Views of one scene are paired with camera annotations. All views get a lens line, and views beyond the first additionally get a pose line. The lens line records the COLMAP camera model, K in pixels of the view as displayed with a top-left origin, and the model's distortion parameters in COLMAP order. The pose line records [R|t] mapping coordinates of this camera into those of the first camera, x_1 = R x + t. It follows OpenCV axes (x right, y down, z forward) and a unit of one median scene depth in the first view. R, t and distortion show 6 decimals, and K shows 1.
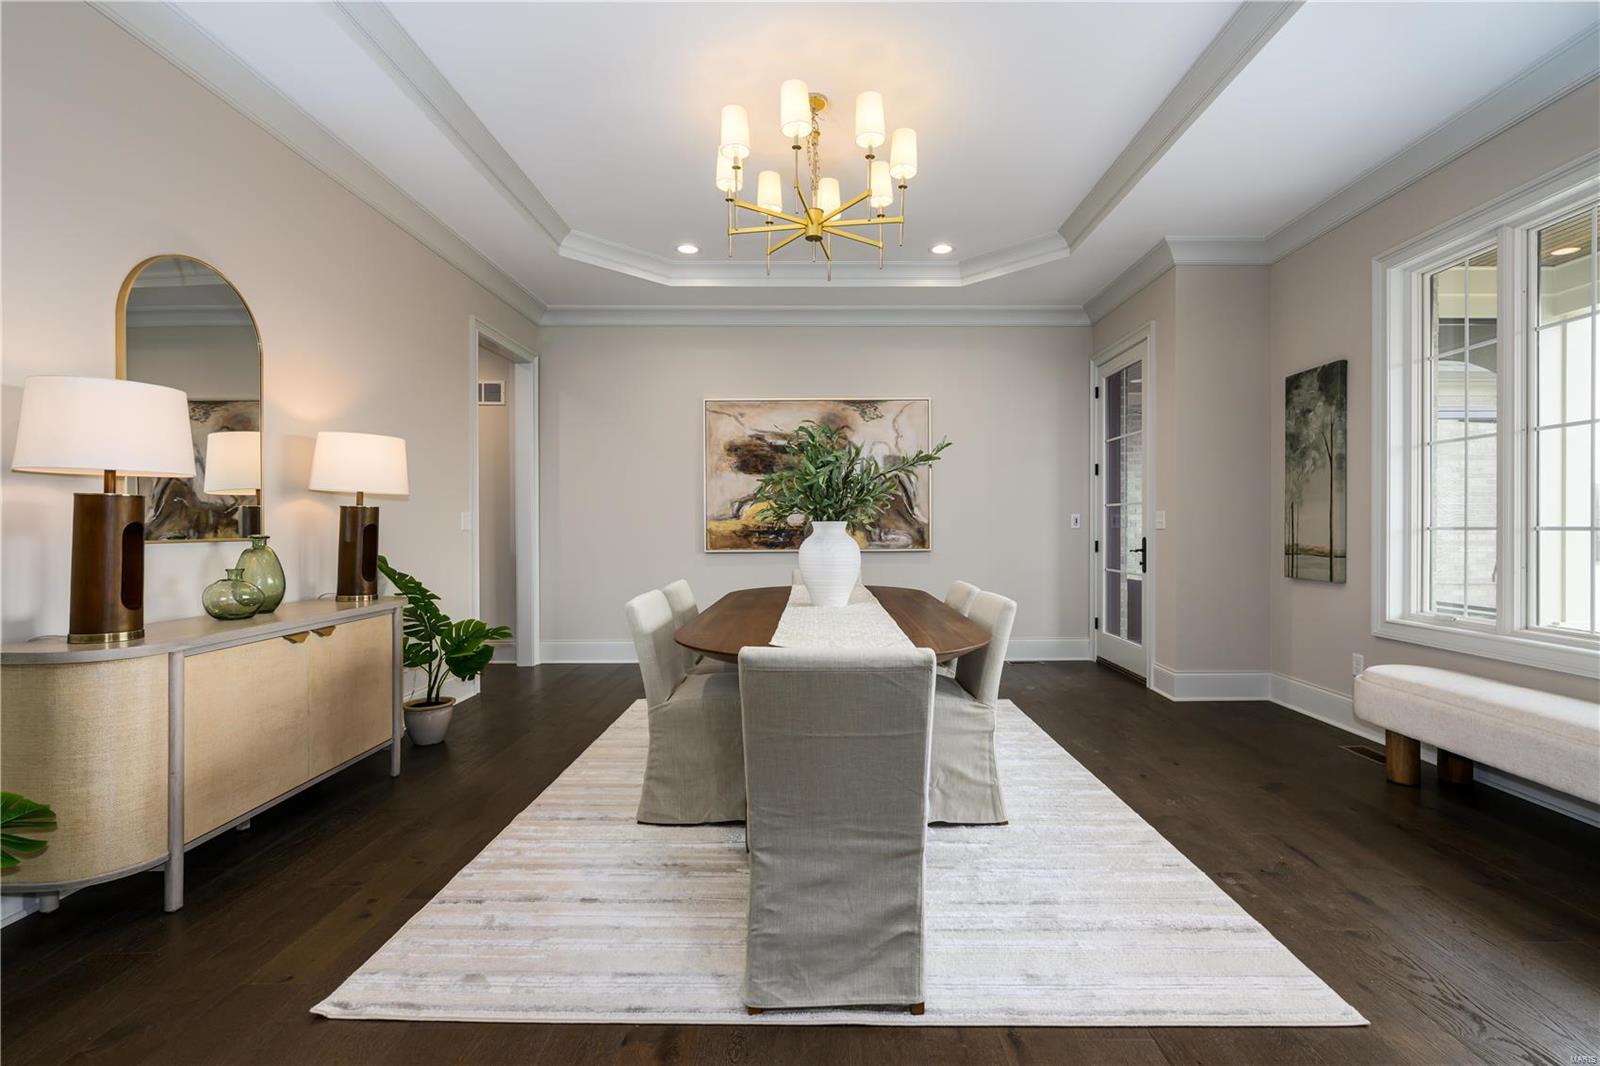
lens RADIAL K [[713.3, 0, 801.9], [0, 713.3, 531.5], [0, 0, 1]] dist [-0.000037, 0.000040]
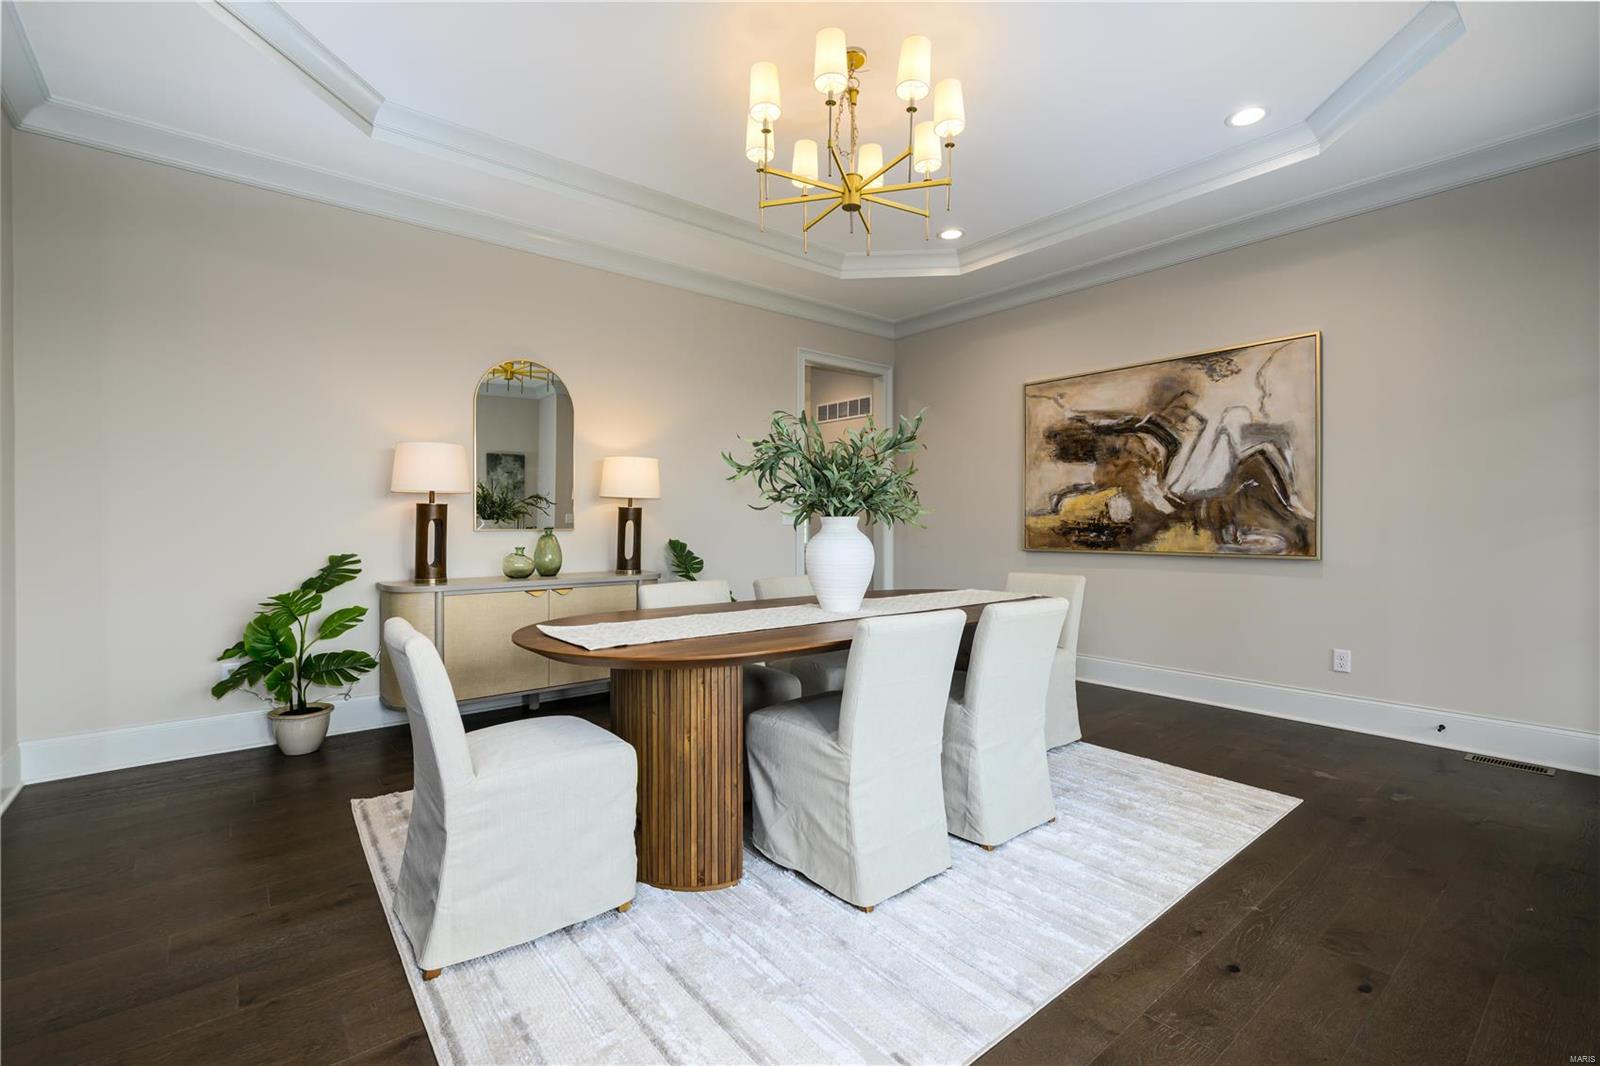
lens RADIAL K [[688.2, 0, 799.0], [0, 688.2, 528.7], [0, 0, 1]] dist [0.000900, 0.000295]
pose [[0.646478, 0.009301, -0.762876, 0.357355], [-0.007646, 0.999954, 0.005713, -0.002135], [0.762894, 0.002140, 0.646520, 0.207986]]
